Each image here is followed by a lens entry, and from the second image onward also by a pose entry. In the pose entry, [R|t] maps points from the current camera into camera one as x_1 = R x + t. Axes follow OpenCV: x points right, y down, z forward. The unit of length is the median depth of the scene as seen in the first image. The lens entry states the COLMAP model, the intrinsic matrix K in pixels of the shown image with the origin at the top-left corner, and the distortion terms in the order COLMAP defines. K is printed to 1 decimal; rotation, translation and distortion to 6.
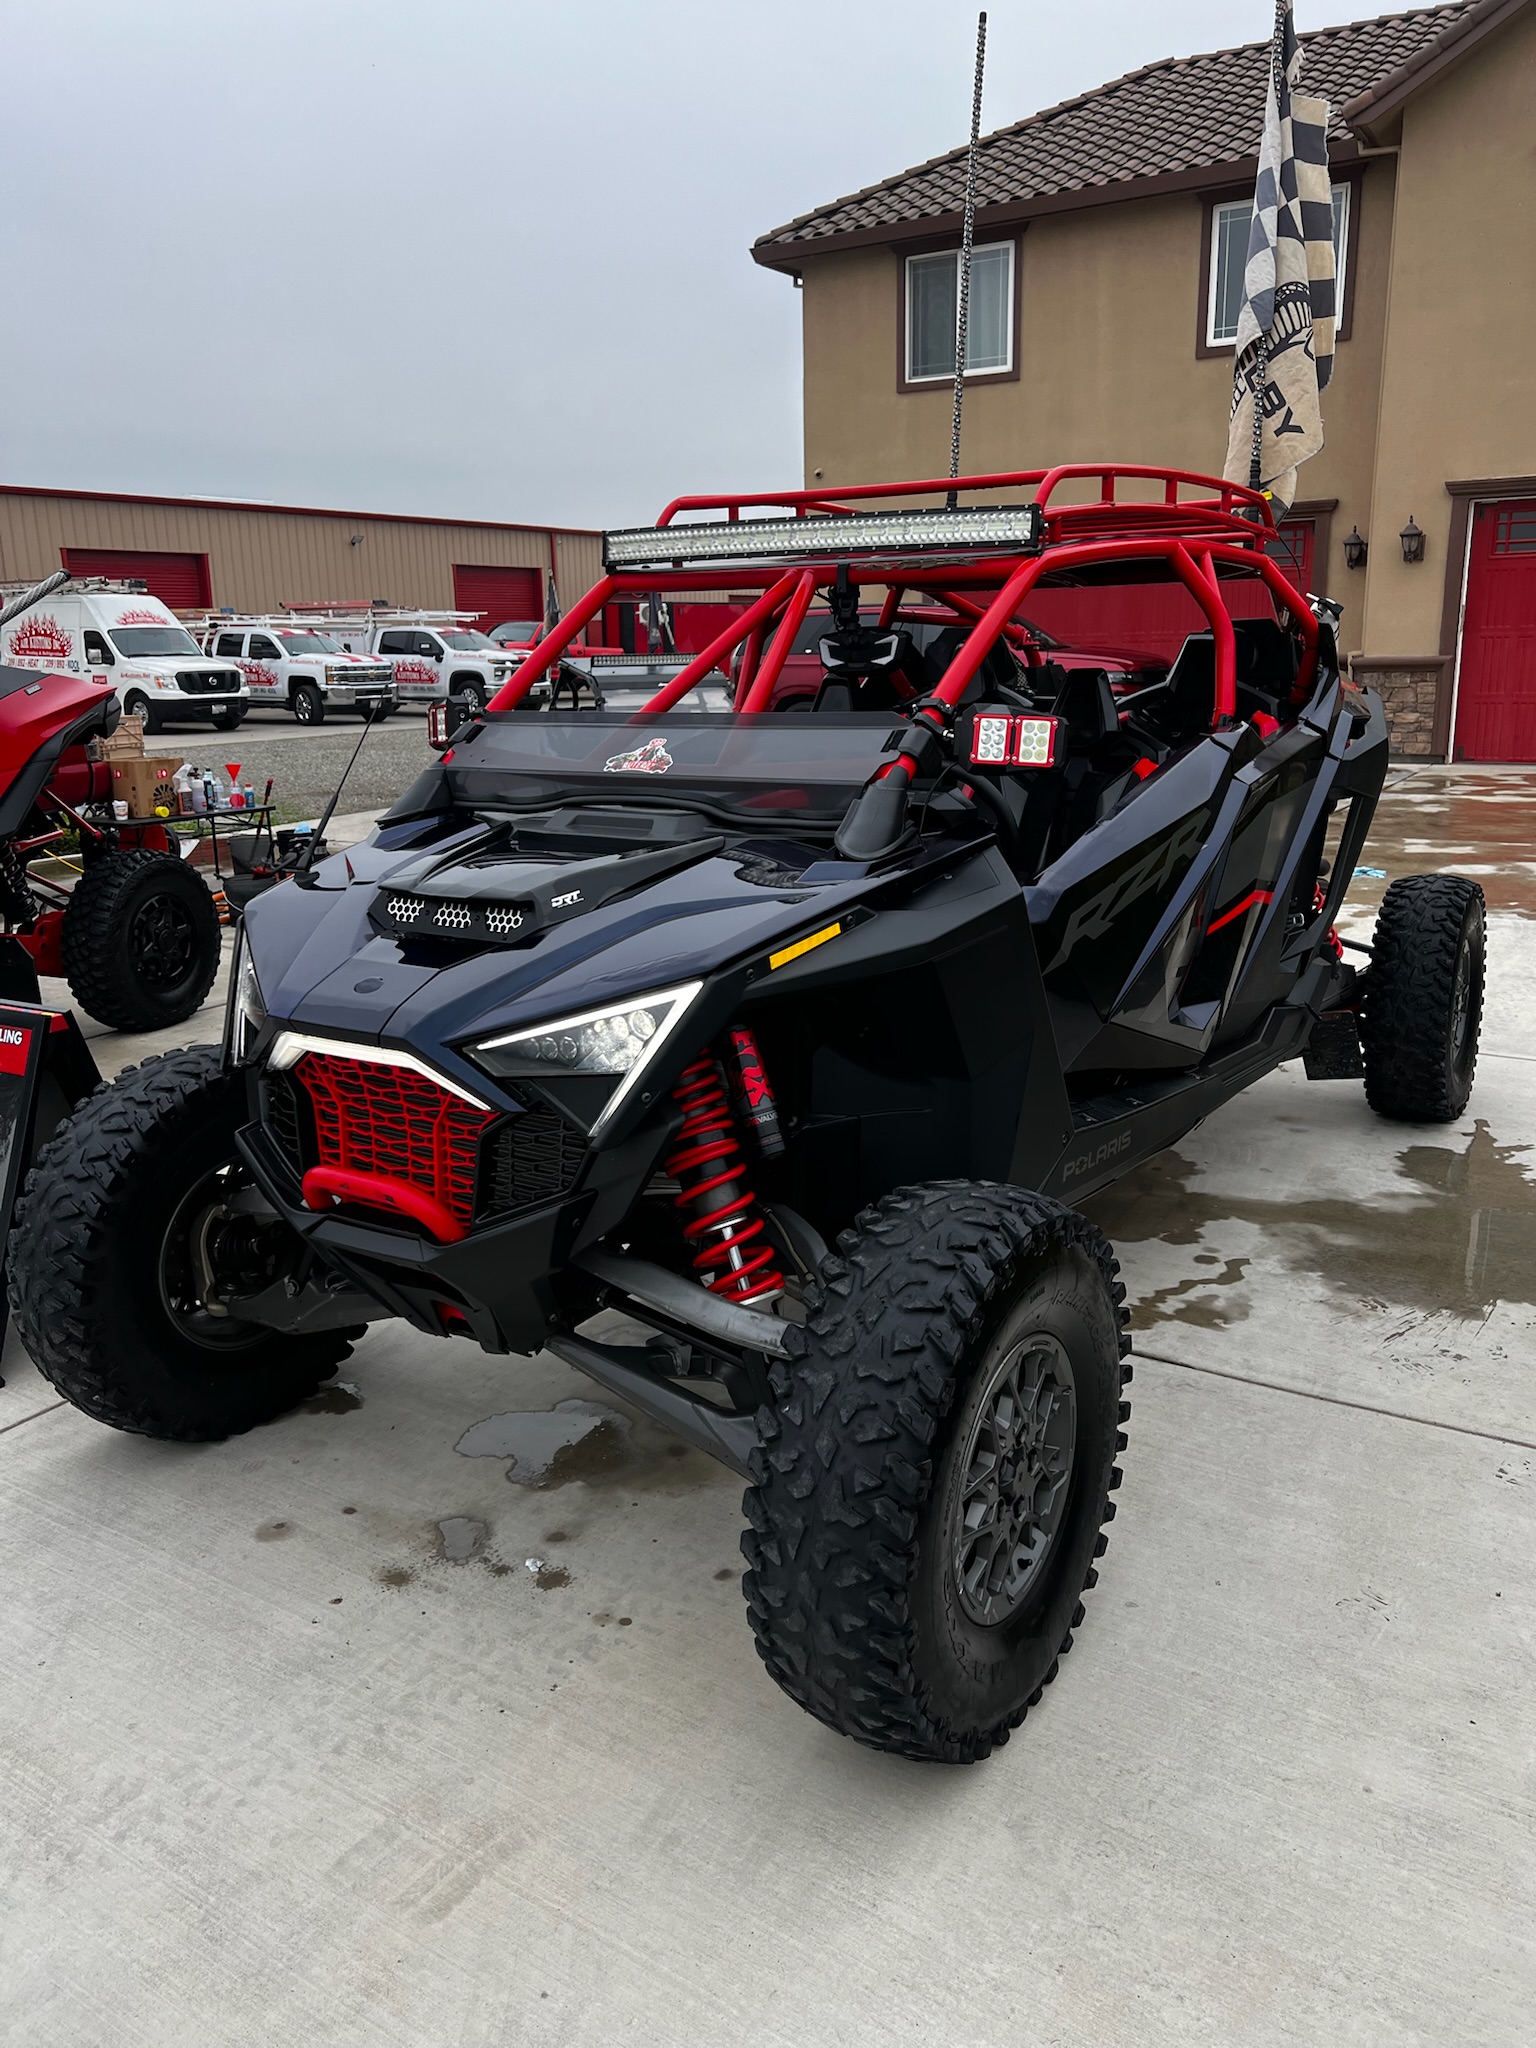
lens RADIAL K [[1535.0, 0, 768.0], [0, 1535.0, 1024.0], [0, 0, 1]] dist [0.043973, -0.046806]
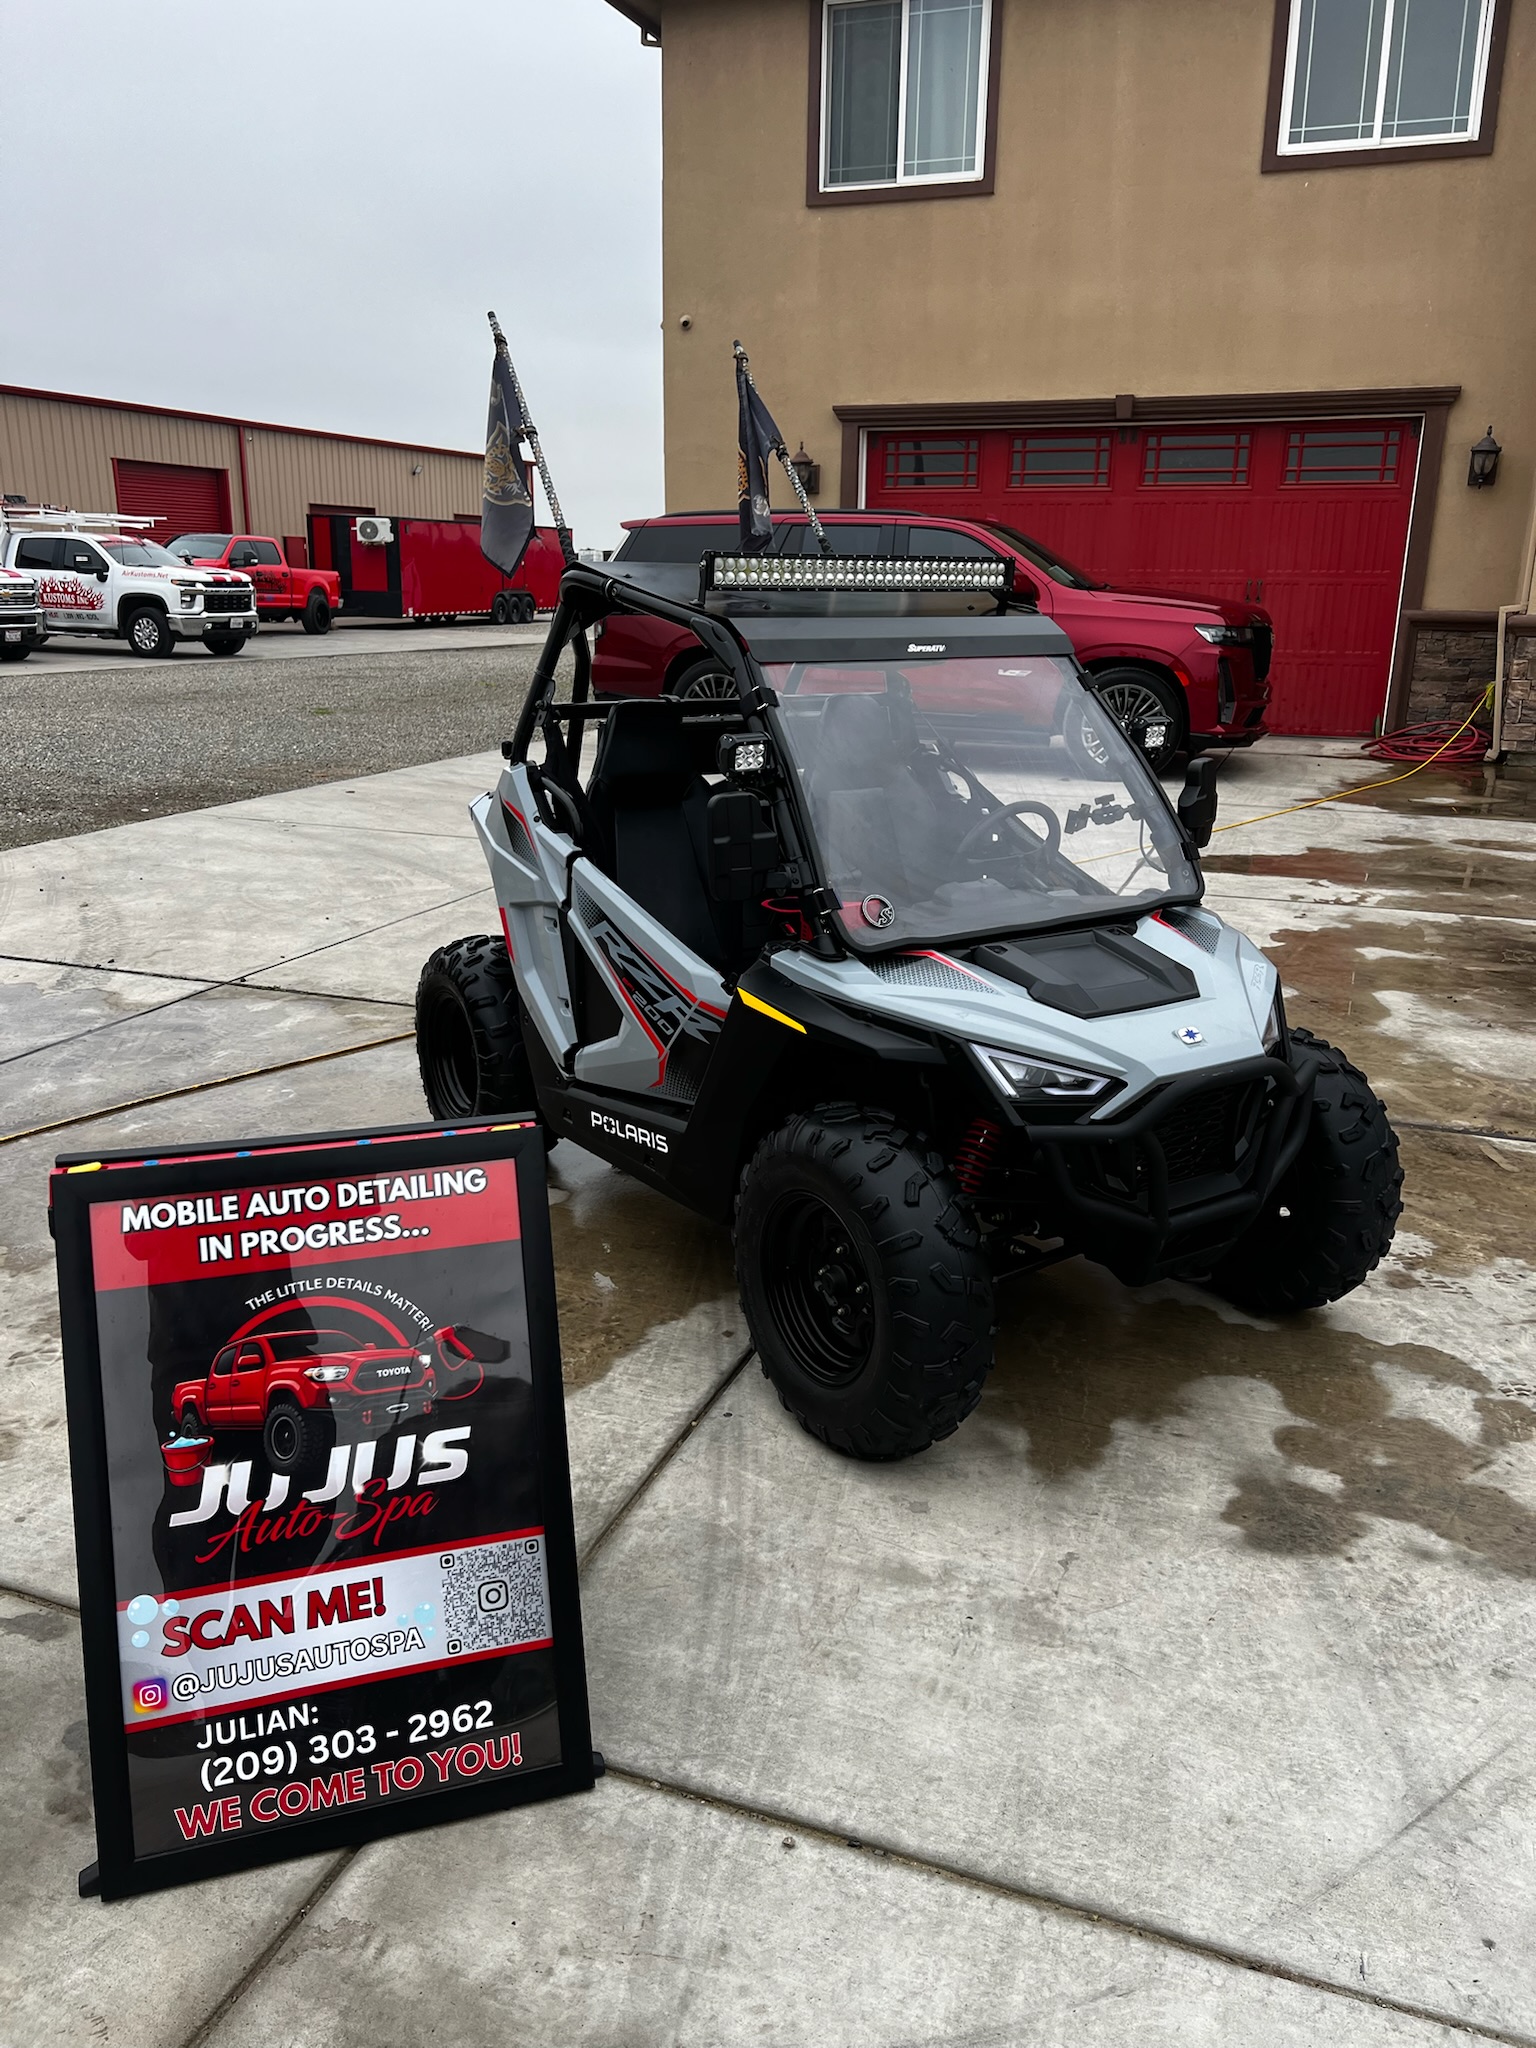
lens RADIAL K [[1535.0, 0, 768.0], [0, 1535.0, 1024.0], [0, 0, 1]] dist [0.043973, -0.046806]
pose [[0.980919, -0.025551, 0.192731, -0.045996], [0.018063, 0.999016, 0.040509, -0.043895], [-0.193577, -0.036254, 0.980415, 0.189624]]
